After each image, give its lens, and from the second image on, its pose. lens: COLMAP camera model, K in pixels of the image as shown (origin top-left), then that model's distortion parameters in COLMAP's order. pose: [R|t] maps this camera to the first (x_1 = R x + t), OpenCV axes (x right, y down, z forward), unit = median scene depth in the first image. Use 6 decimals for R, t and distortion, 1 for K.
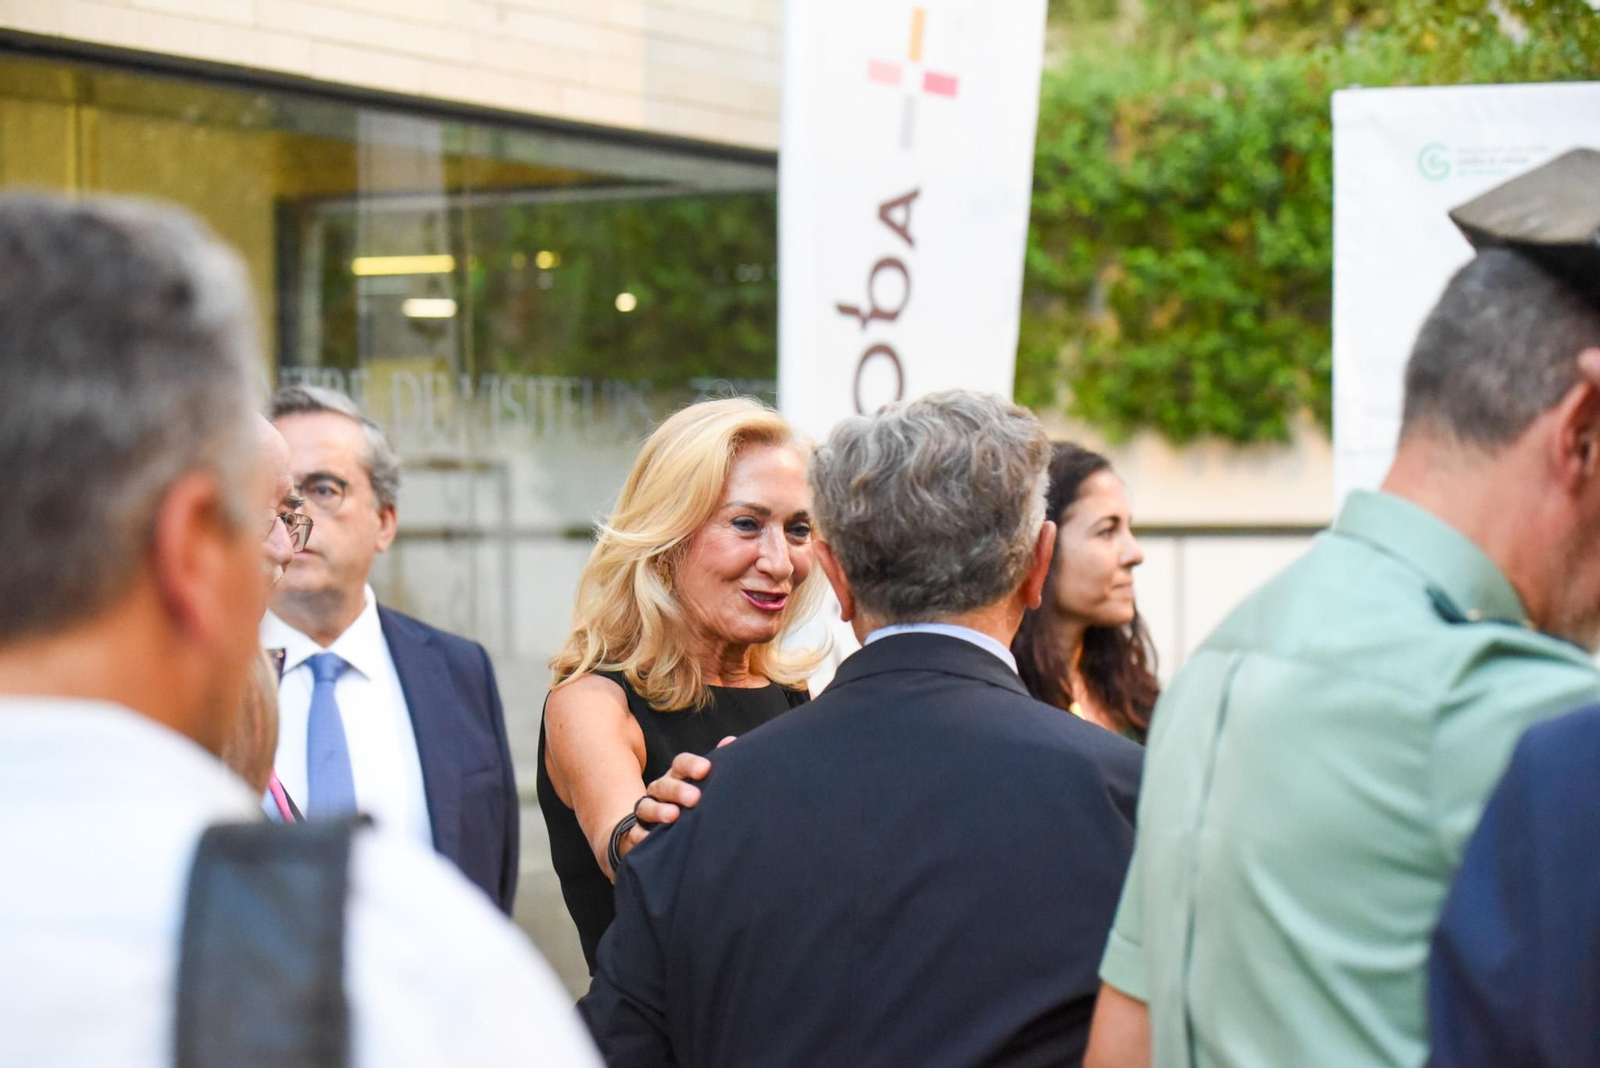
lens RADIAL K [[4321.4, 0, 805.5], [0, 4321.4, 544.1], [0, 0, 1]] dist [0.351468, 0.000000]
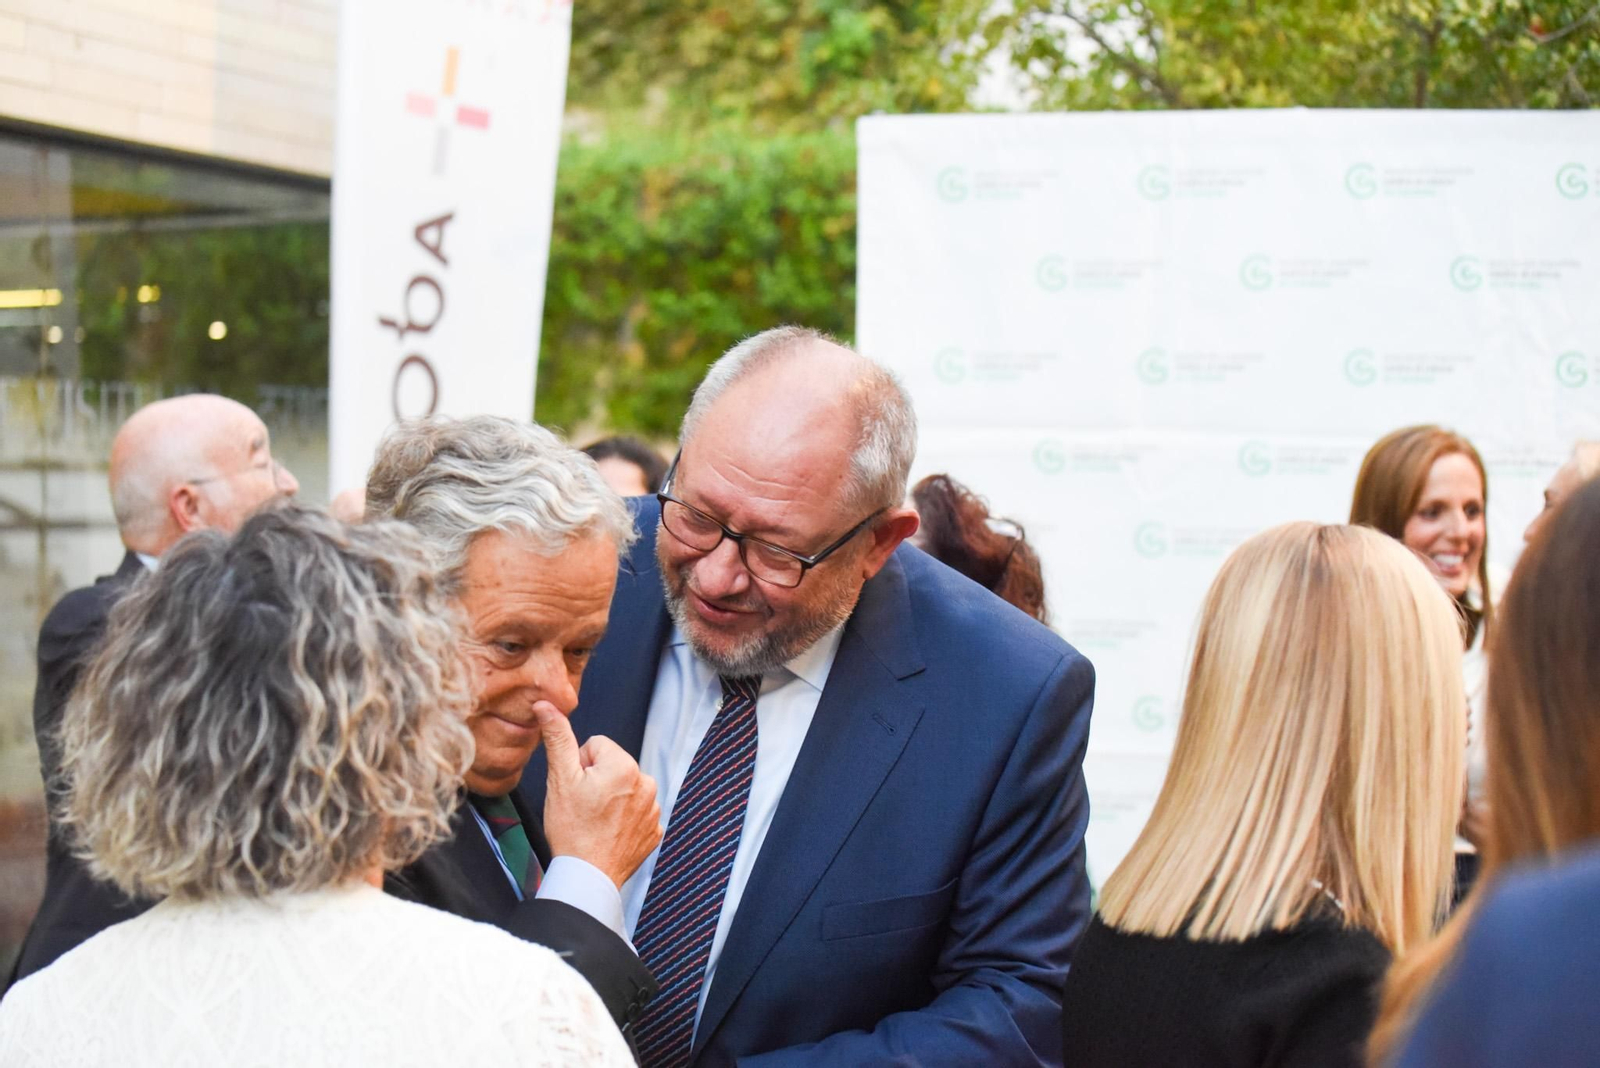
lens RADIAL K [[3252.2, 0, 798.8], [0, 3252.2, 534.6], [0, 0, 1]] dist [-0.191253, 0.000000]
pose [[0.993052, 0.012429, 0.117019, 0.010336], [-0.012593, 0.999920, 0.000661, -0.001614], [-0.117002, -0.002130, 0.993129, 0.102510]]
